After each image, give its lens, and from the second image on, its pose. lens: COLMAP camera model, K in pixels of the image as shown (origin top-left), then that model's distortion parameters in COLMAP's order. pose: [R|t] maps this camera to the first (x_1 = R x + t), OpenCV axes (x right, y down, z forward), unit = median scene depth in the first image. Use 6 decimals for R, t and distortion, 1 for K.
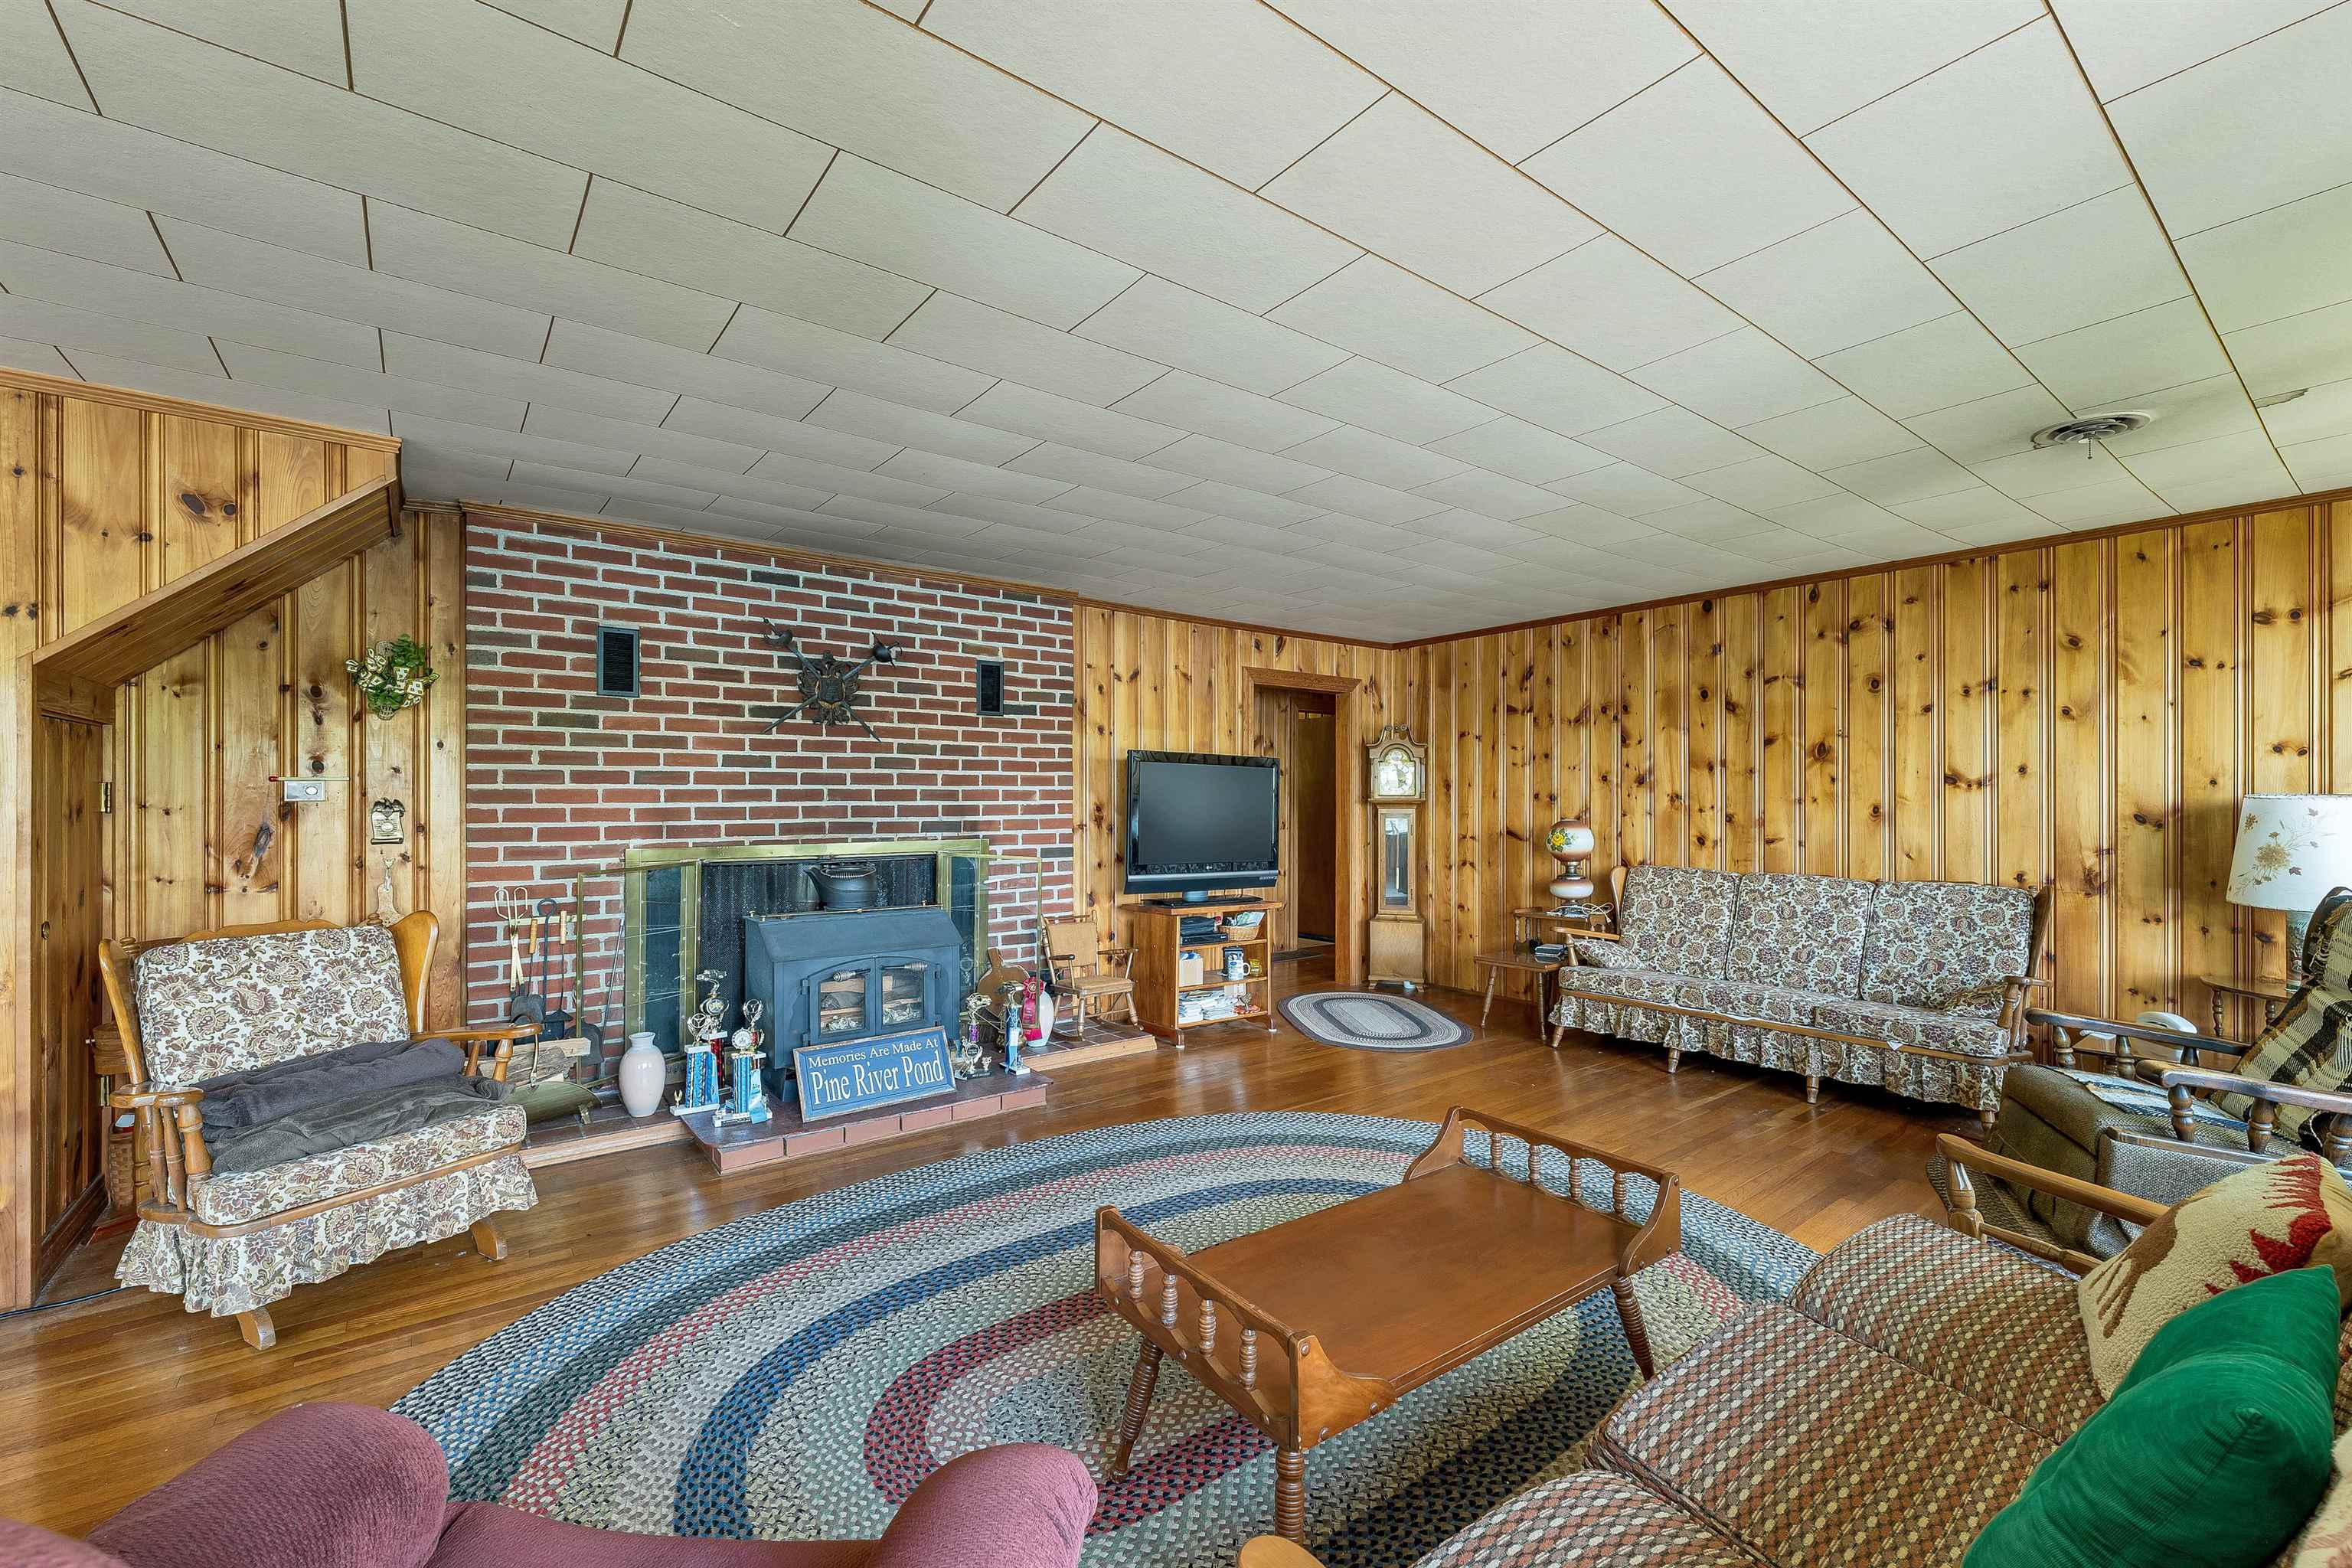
lens RADIAL K [[972.2, 0, 1169.0], [0, 972.2, 797.6], [0, 0, 1]] dist [0.000241, 0.000229]
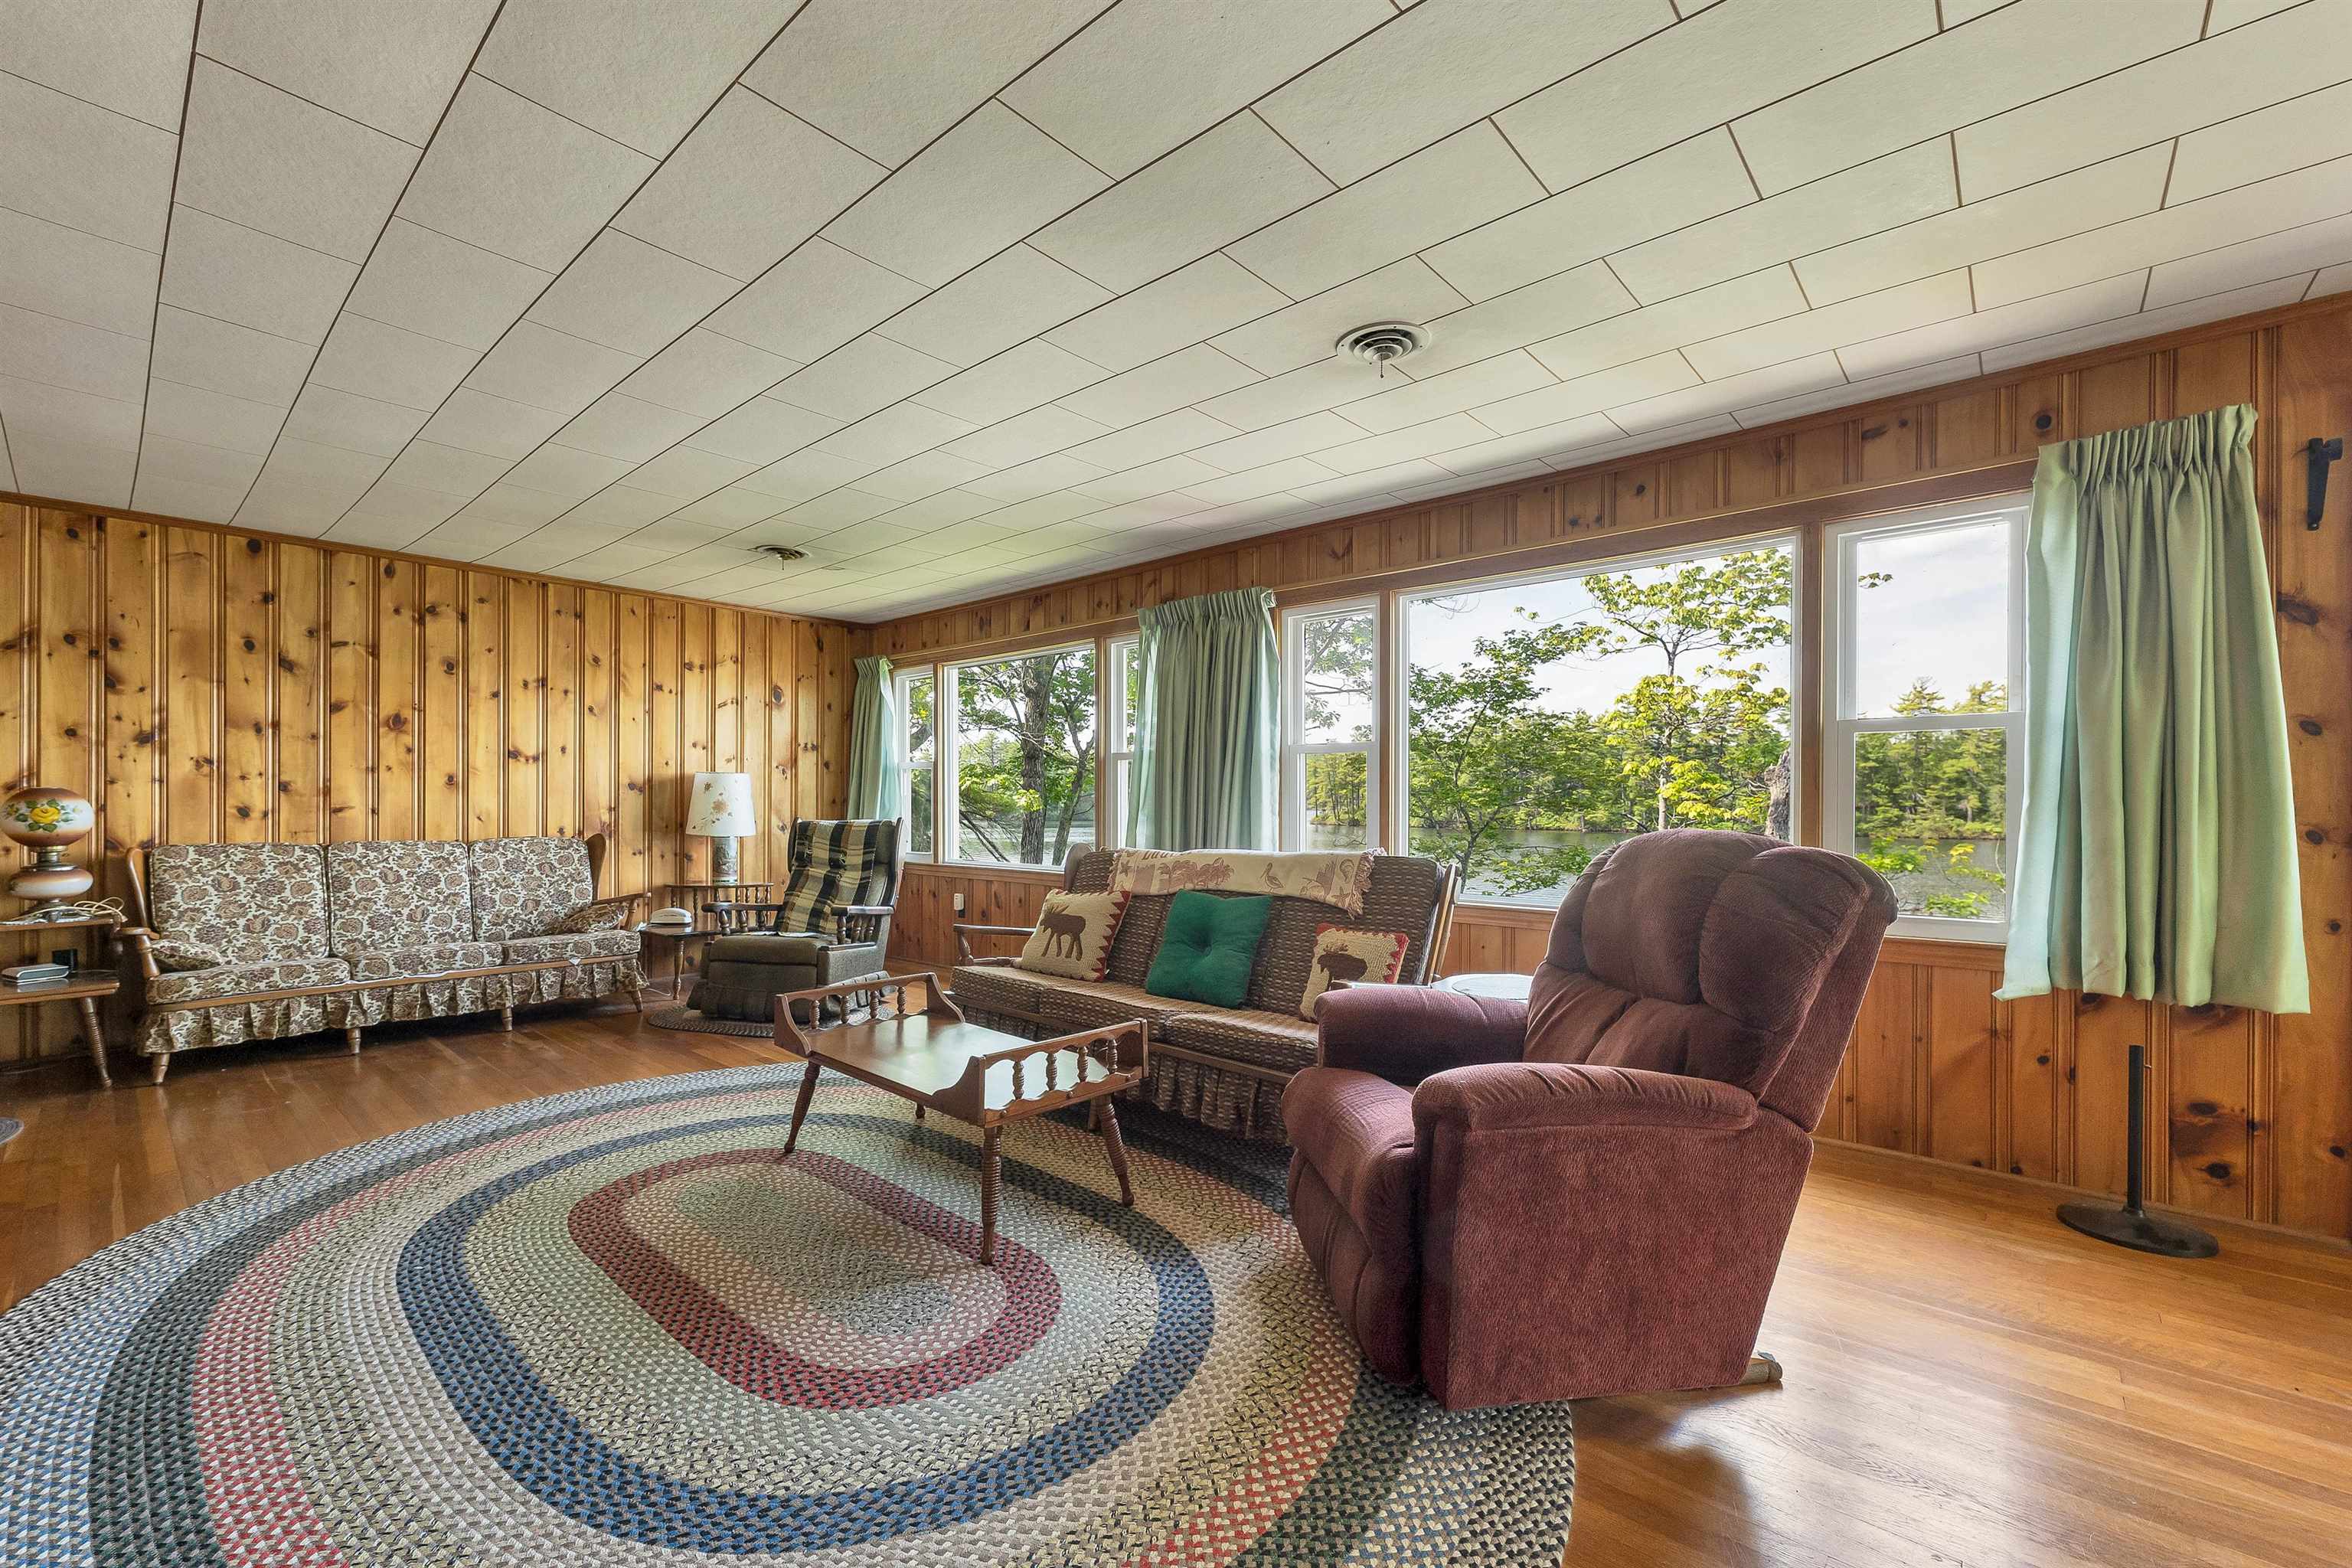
lens RADIAL K [[972.2, 0, 1169.2], [0, 972.2, 804.0], [0, 0, 1]] dist [0.000241, 0.000229]
pose [[-0.192076, -0.001042, 0.981380, -0.529386], [-0.003330, 0.999994, 0.000410, 0.038315], [-0.981374, -0.003190, -0.192078, 0.396833]]
